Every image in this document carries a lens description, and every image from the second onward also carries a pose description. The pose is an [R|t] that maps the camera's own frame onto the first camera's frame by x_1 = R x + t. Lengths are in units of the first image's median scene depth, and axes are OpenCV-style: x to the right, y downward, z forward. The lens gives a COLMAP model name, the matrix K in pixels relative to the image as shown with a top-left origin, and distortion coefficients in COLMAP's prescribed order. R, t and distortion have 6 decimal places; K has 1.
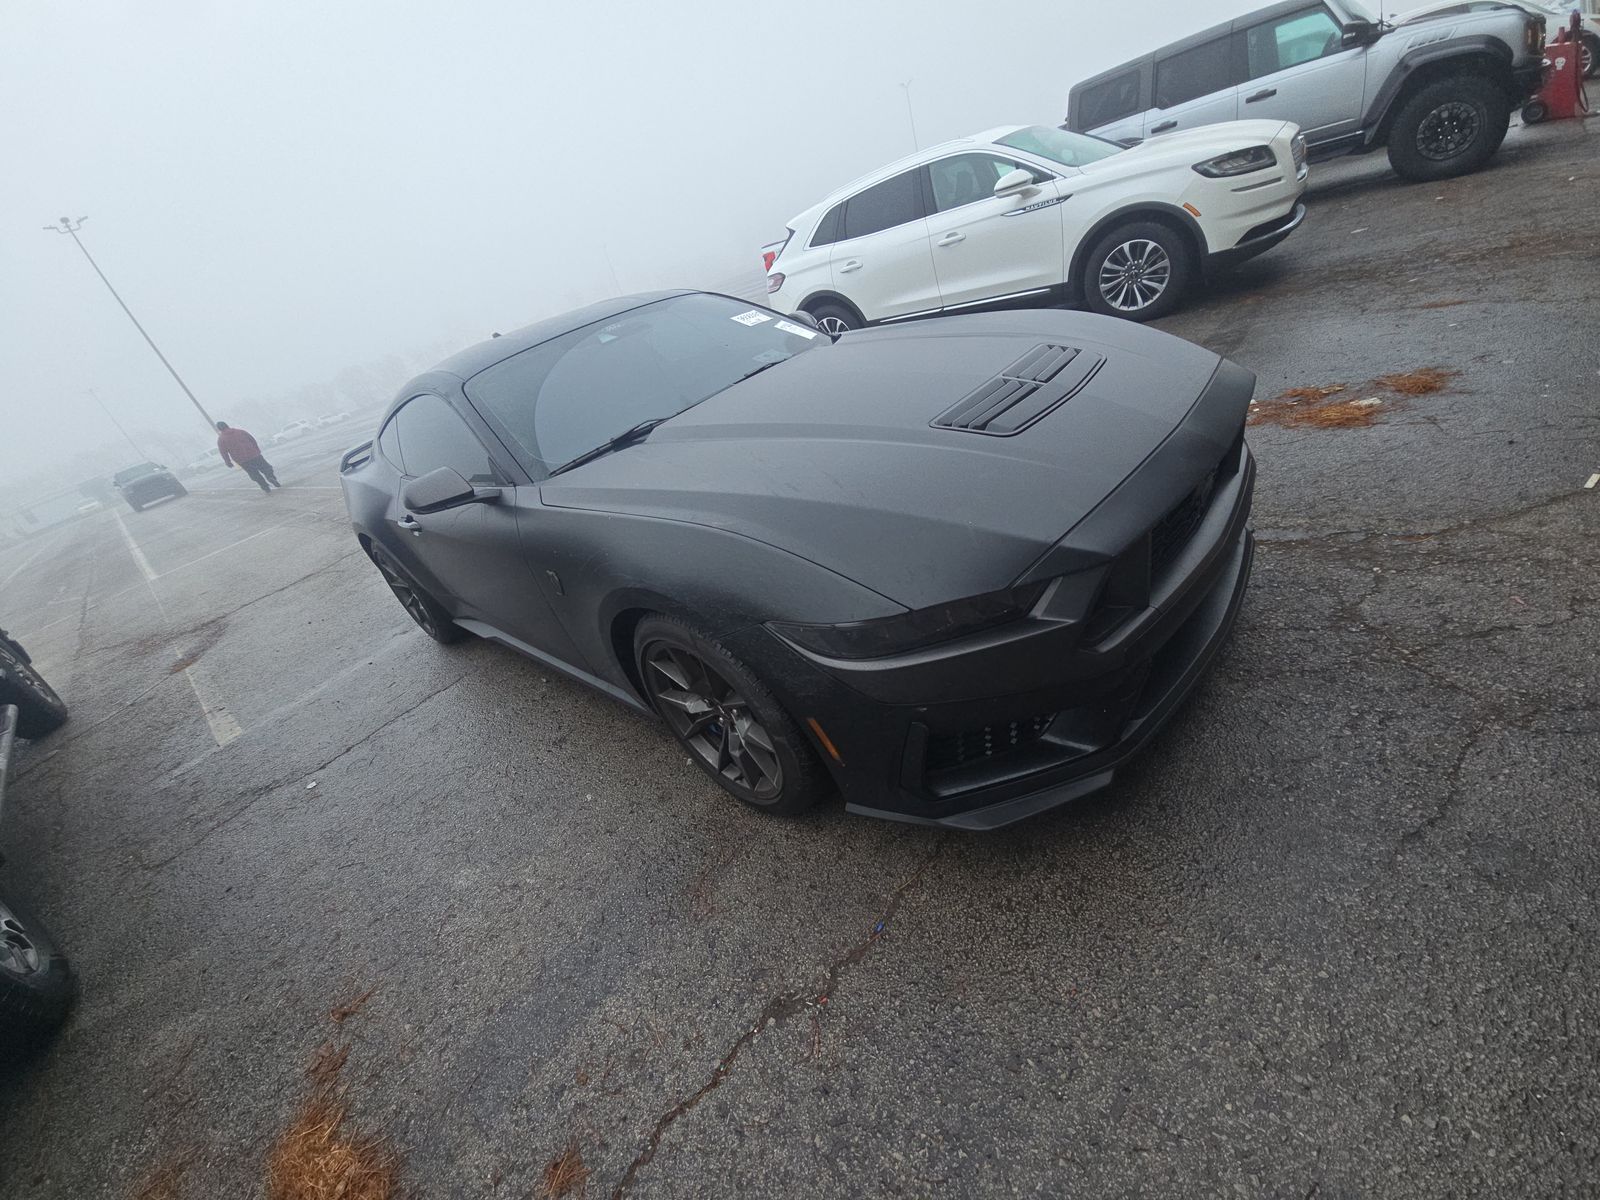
lens RADIAL K [[680.1, 0, 800.0], [0, 680.1, 600.0], [0, 0, 1]] dist [0.027931, -0.016933]
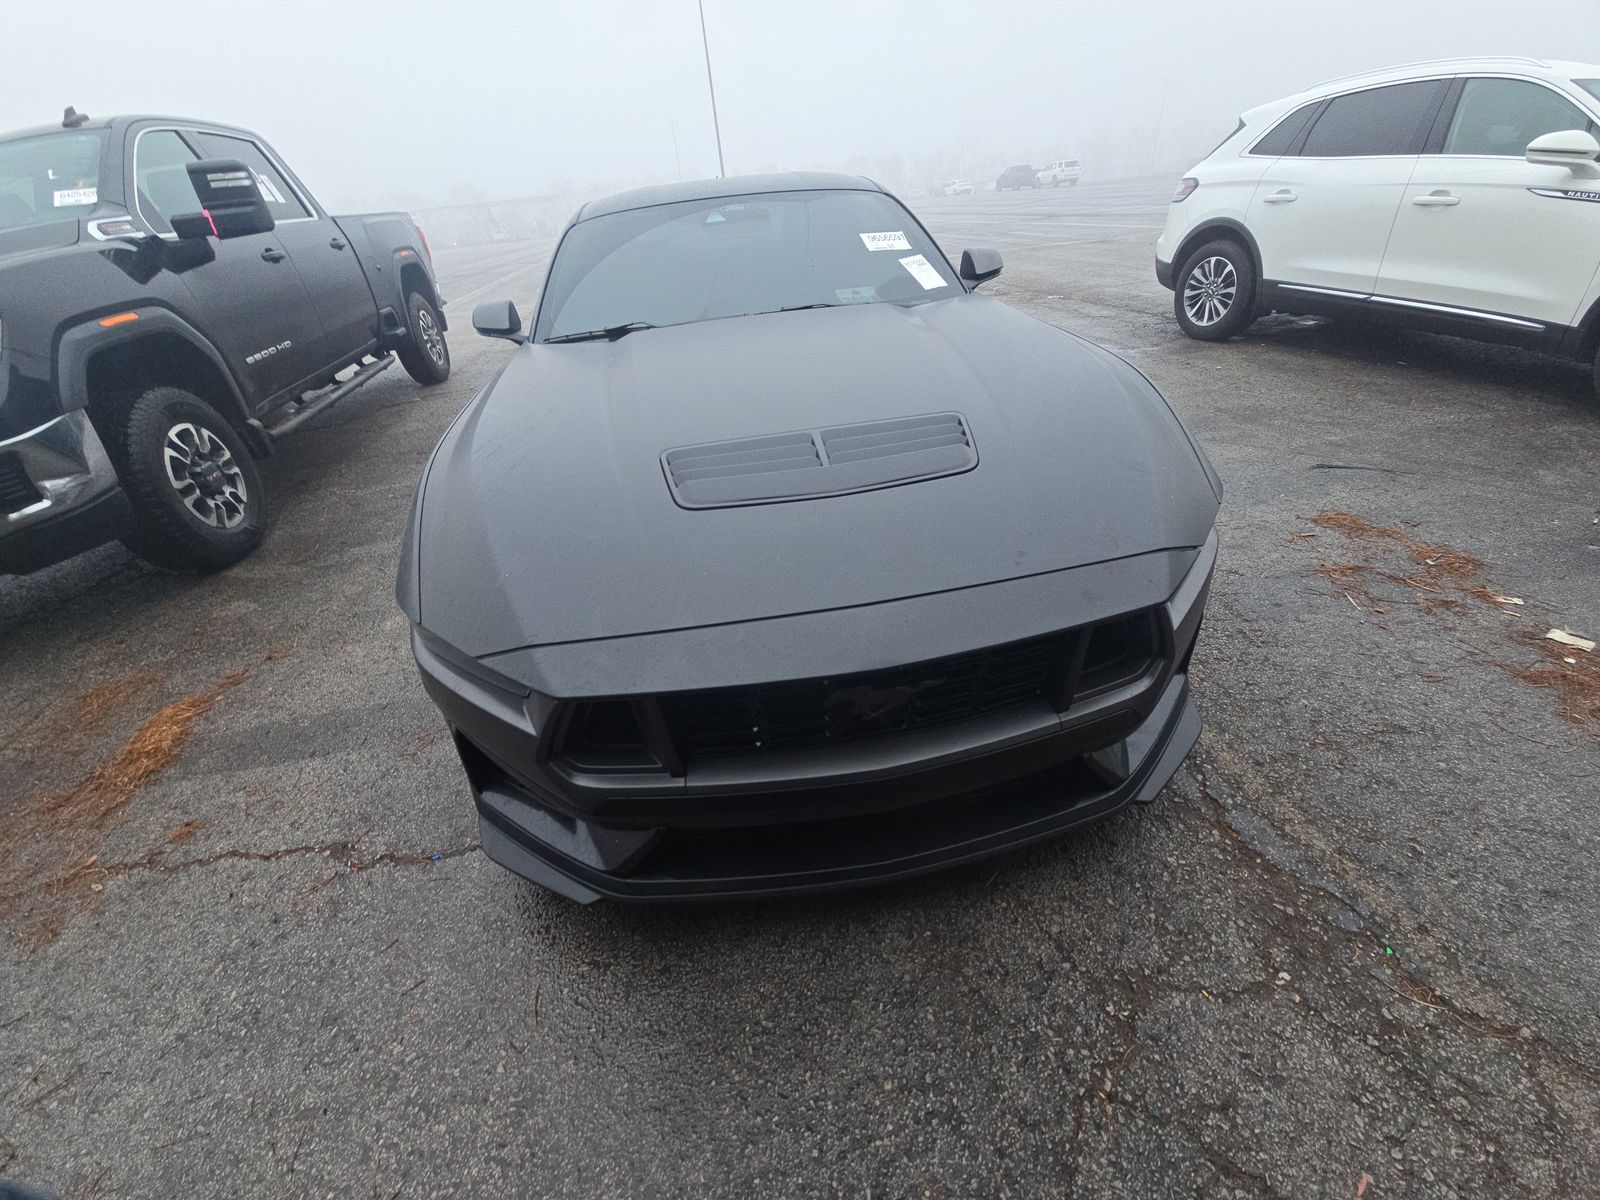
lens RADIAL K [[658.8, 0, 803.2], [0, 658.8, 618.5], [0, 0, 1]] dist [0.054675, -0.031928]
pose [[0.756471, 0.522645, -0.393184, 0.647305], [-0.426351, 0.849952, 0.309527, -0.354566], [0.495960, -0.066514, 0.865794, 0.318957]]
